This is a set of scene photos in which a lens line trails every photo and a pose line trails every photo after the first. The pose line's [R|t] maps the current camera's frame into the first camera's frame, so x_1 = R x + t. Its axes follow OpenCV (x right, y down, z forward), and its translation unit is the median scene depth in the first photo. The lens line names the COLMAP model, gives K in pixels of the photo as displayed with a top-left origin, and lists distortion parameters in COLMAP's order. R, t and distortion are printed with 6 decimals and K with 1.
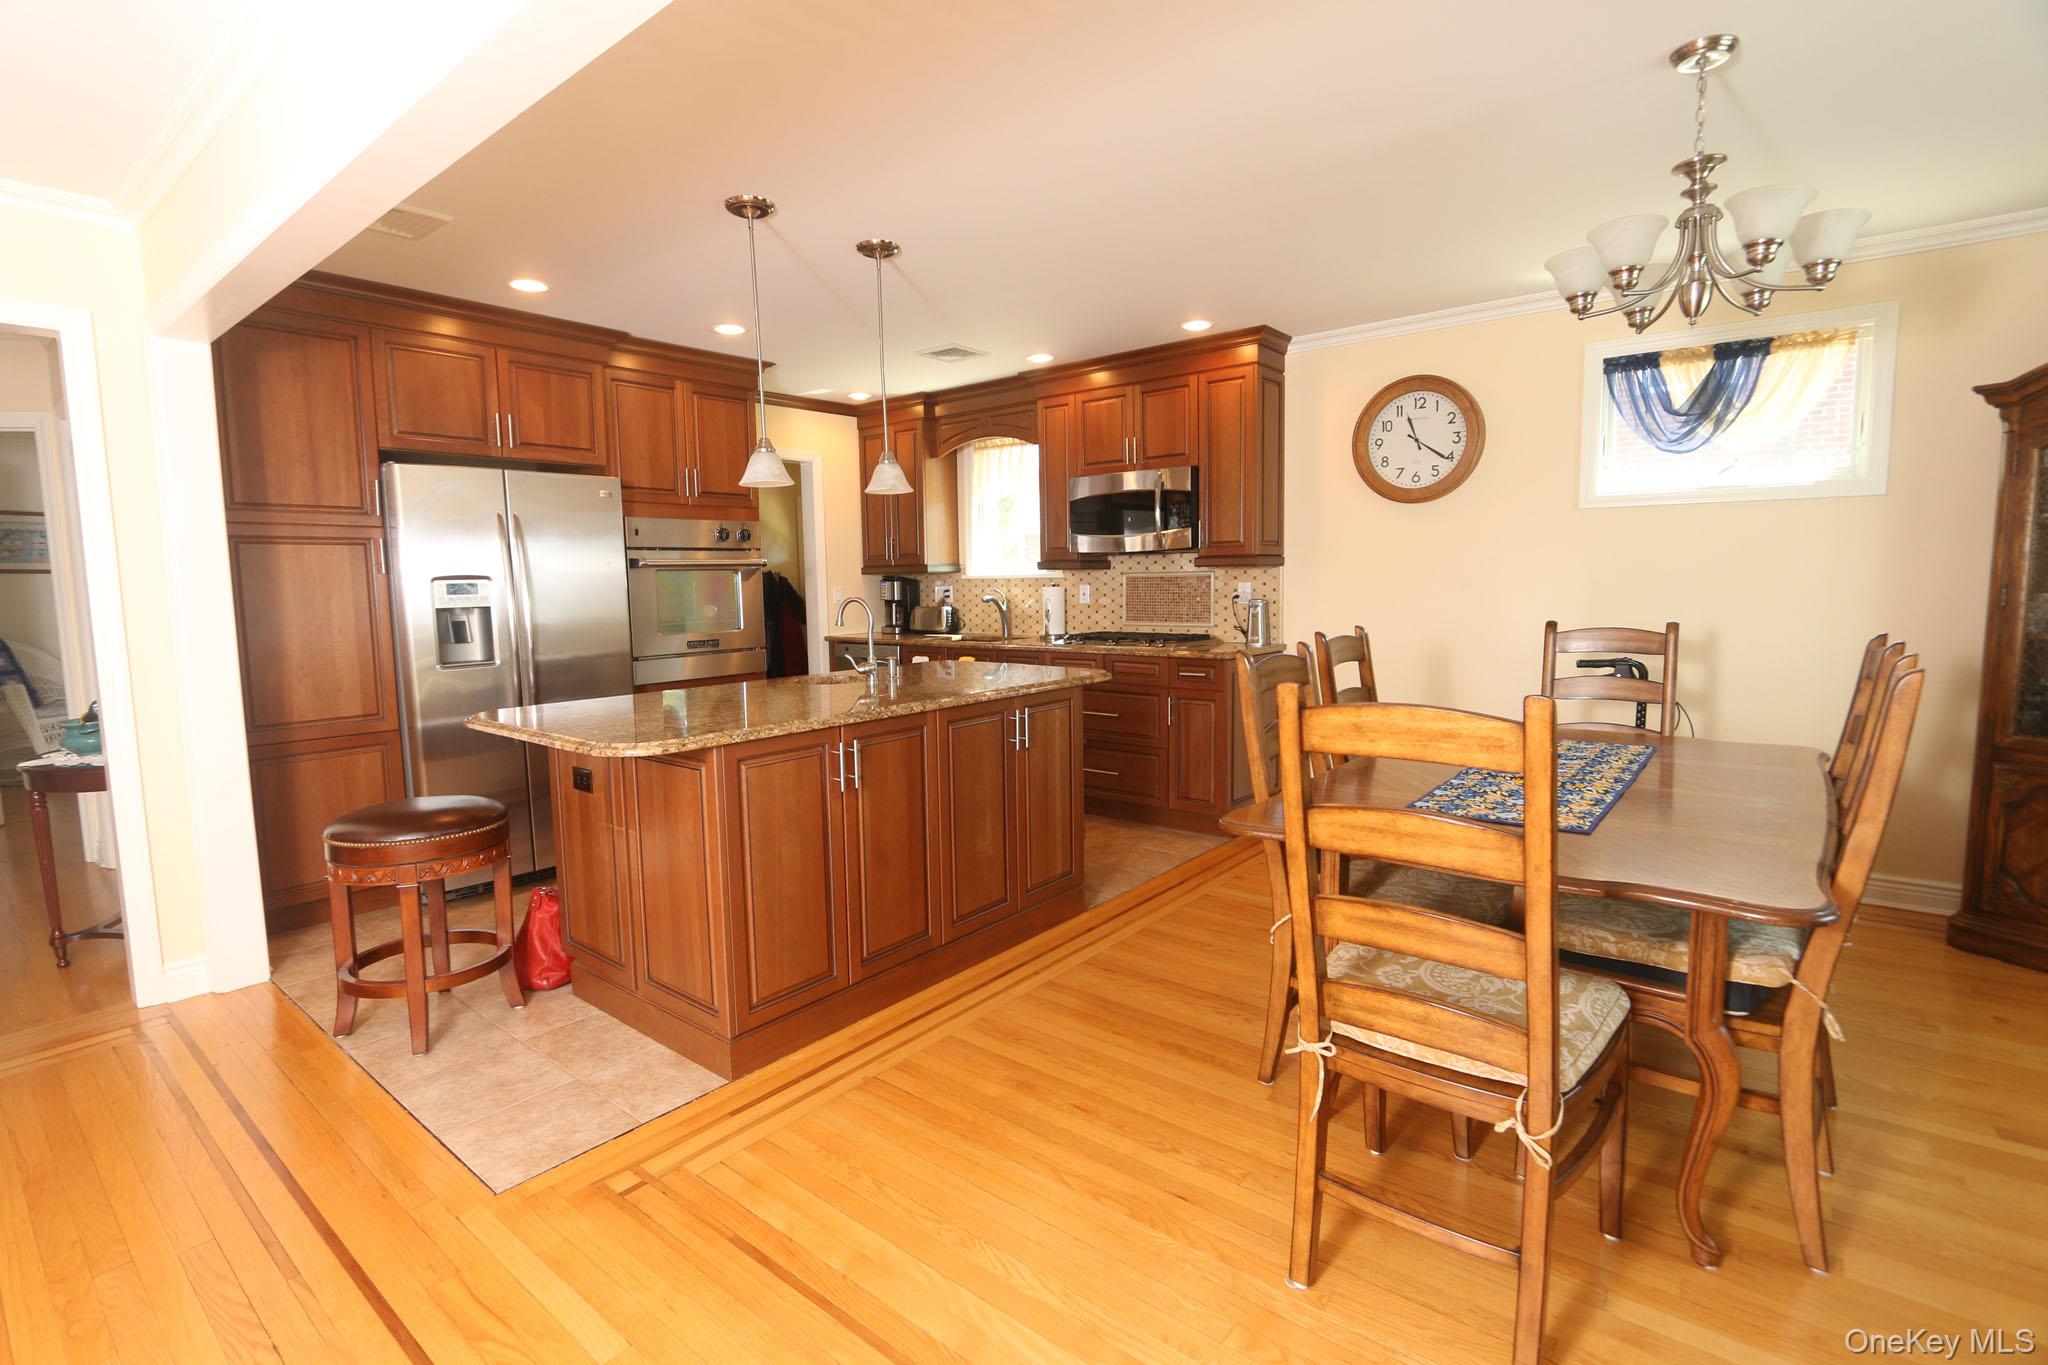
lens RADIAL K [[942.2, 0, 1022.1], [0, 942.2, 672.2], [0, 0, 1]] dist [-0.014634, -0.000191]
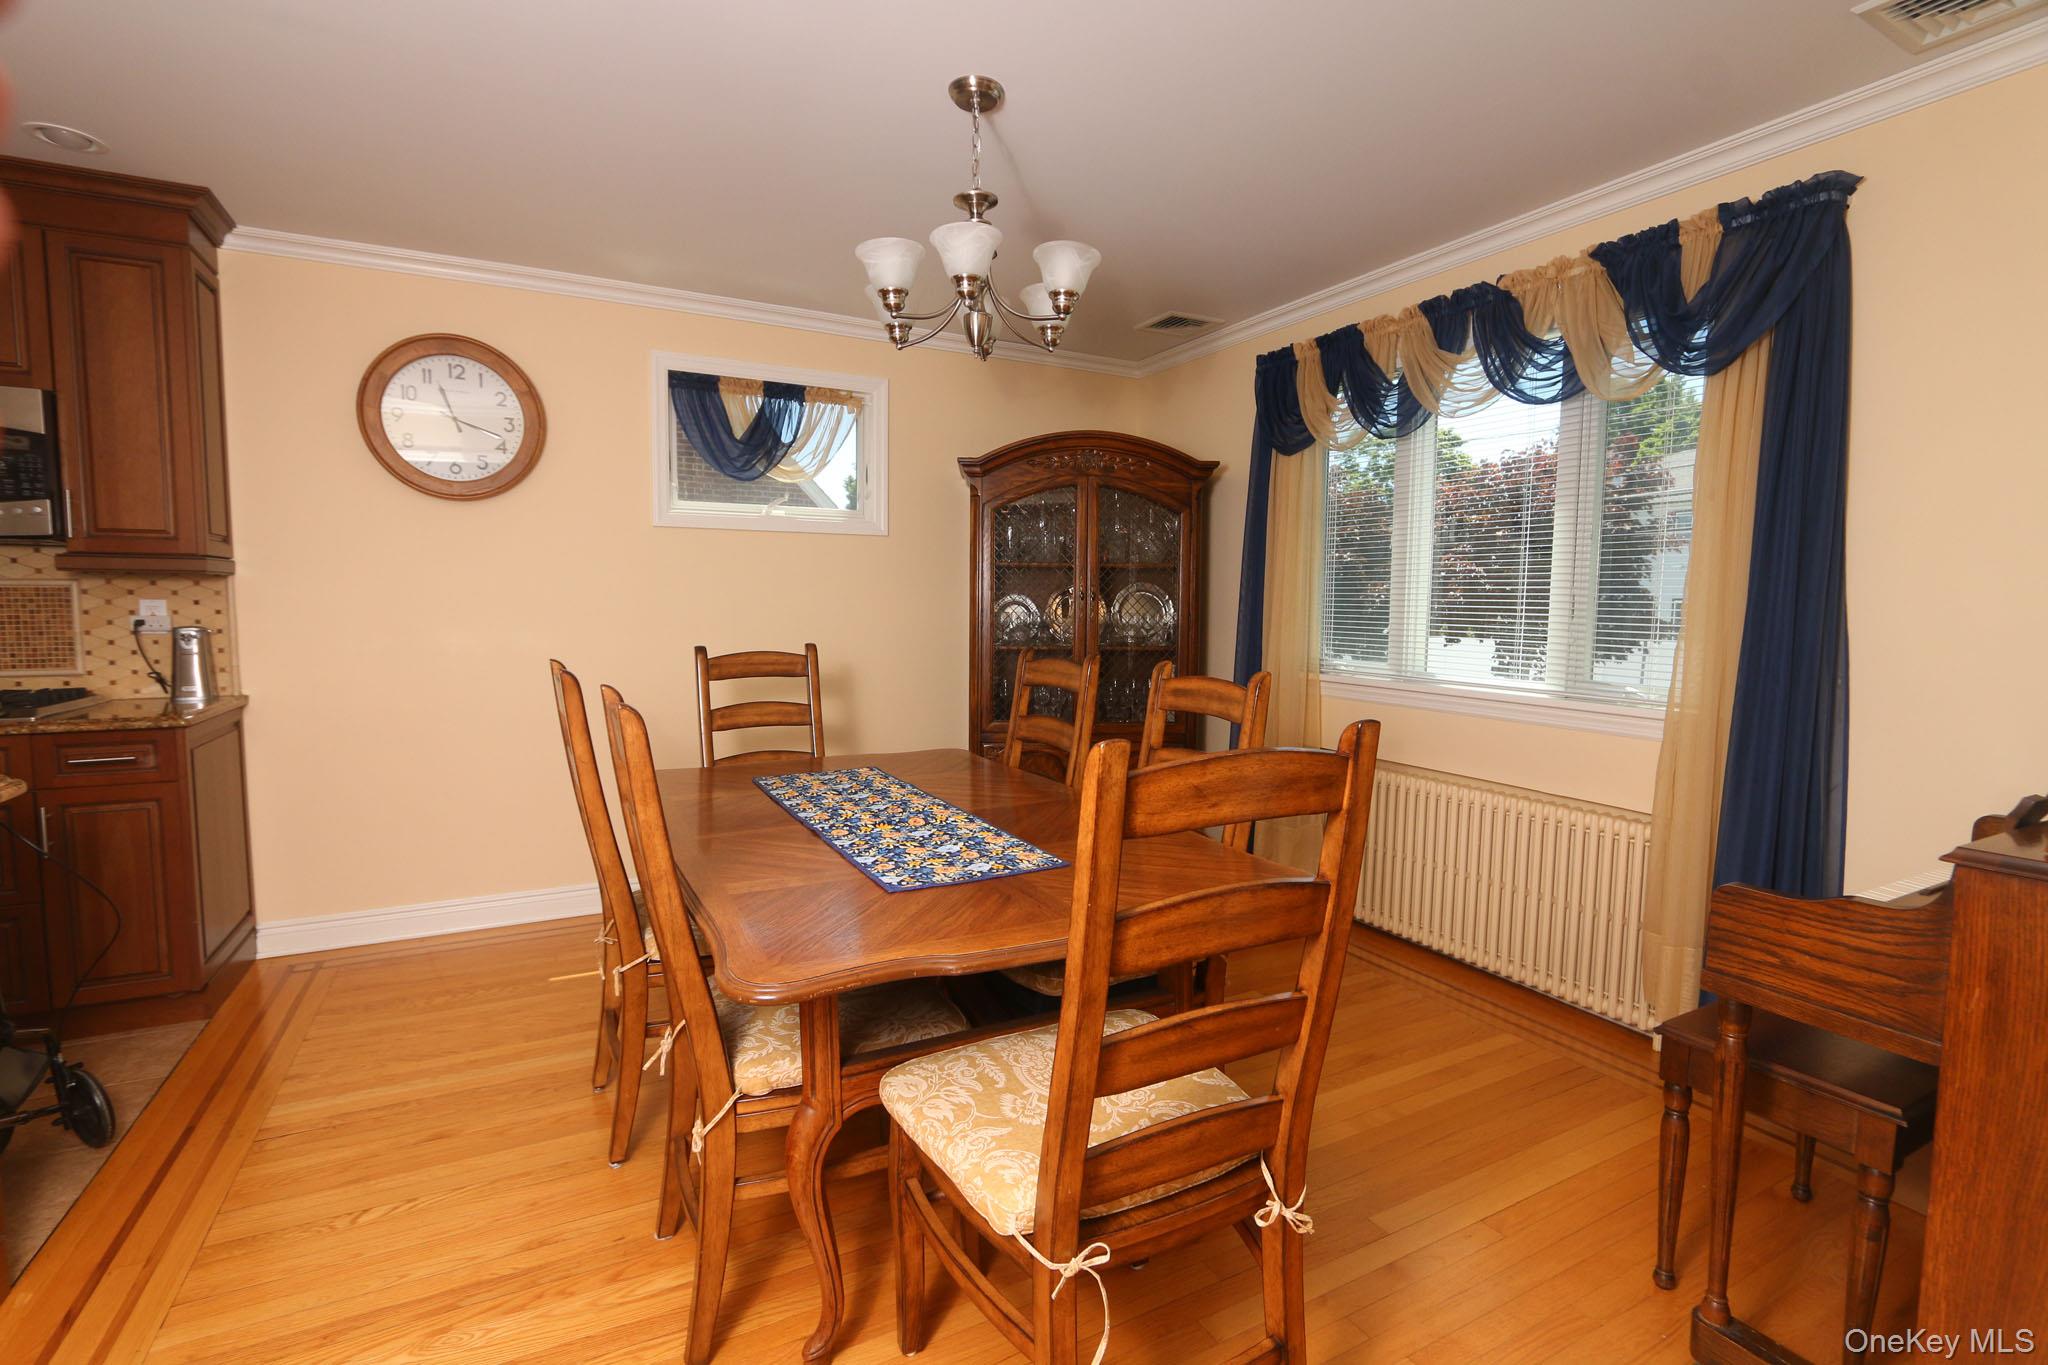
lens RADIAL K [[942.2, 0, 1025.2], [0, 942.2, 681.3], [0, 0, 1]] dist [-0.014634, -0.000191]
pose [[0.385606, -0.059014, 0.920774, -0.109121], [0.078100, 0.996459, 0.031158, -0.017869], [-0.919352, 0.059898, 0.388850, 0.256132]]
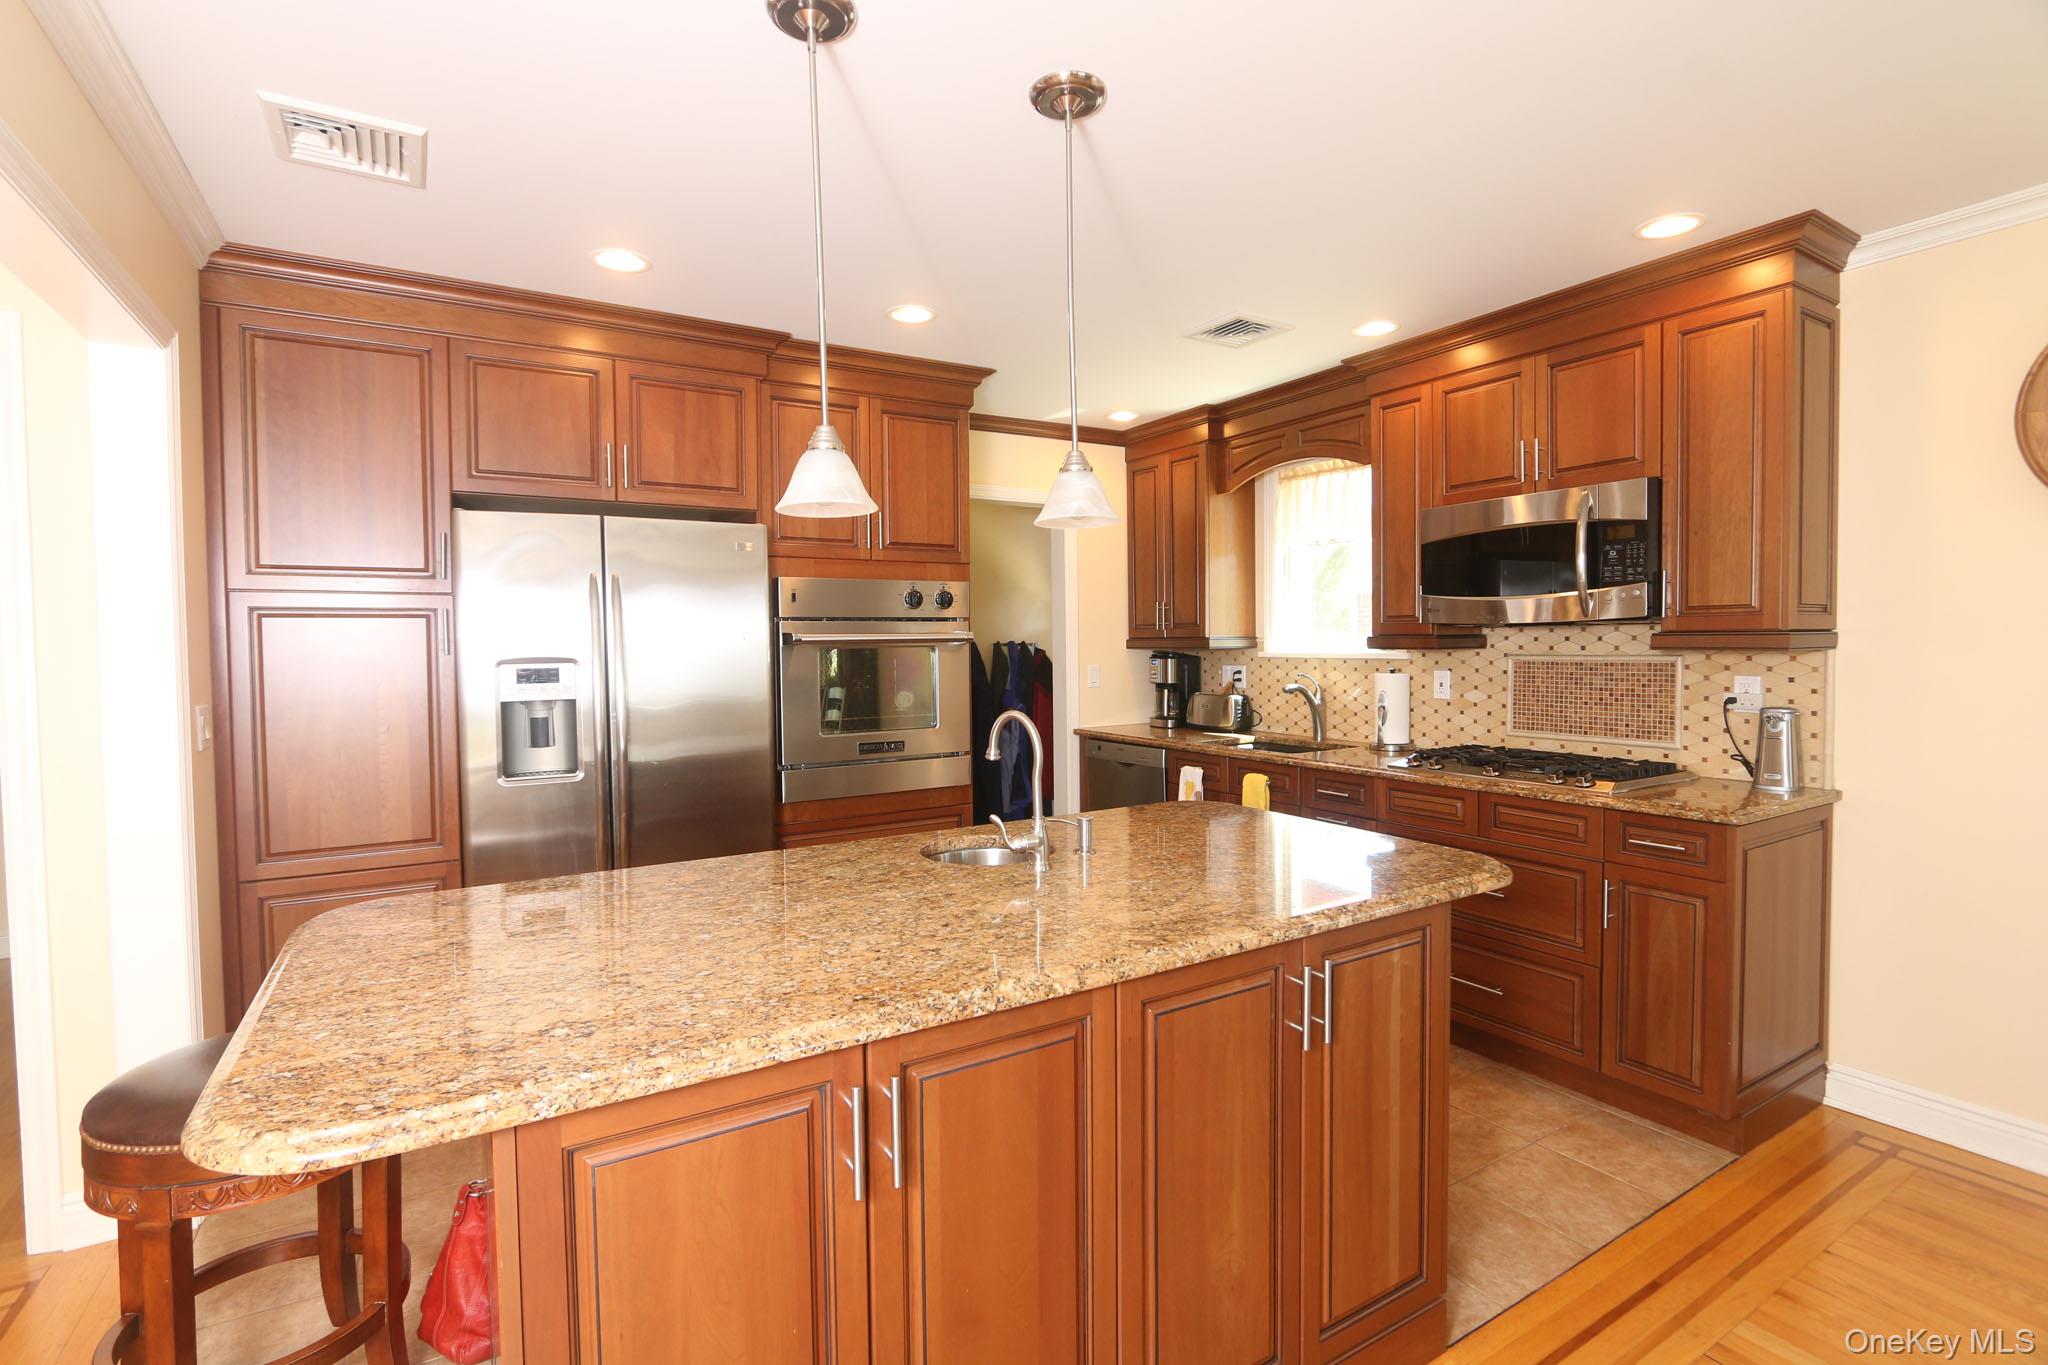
lens RADIAL K [[942.2, 0, 1029.7], [0, 942.2, 672.5], [0, 0, 1]] dist [-0.014634, -0.000191]
pose [[0.944590, 0.018168, -0.327749, 0.010442], [-0.039098, 0.997586, -0.057381, -0.050149], [0.325916, 0.067016, 0.943021, 0.334313]]
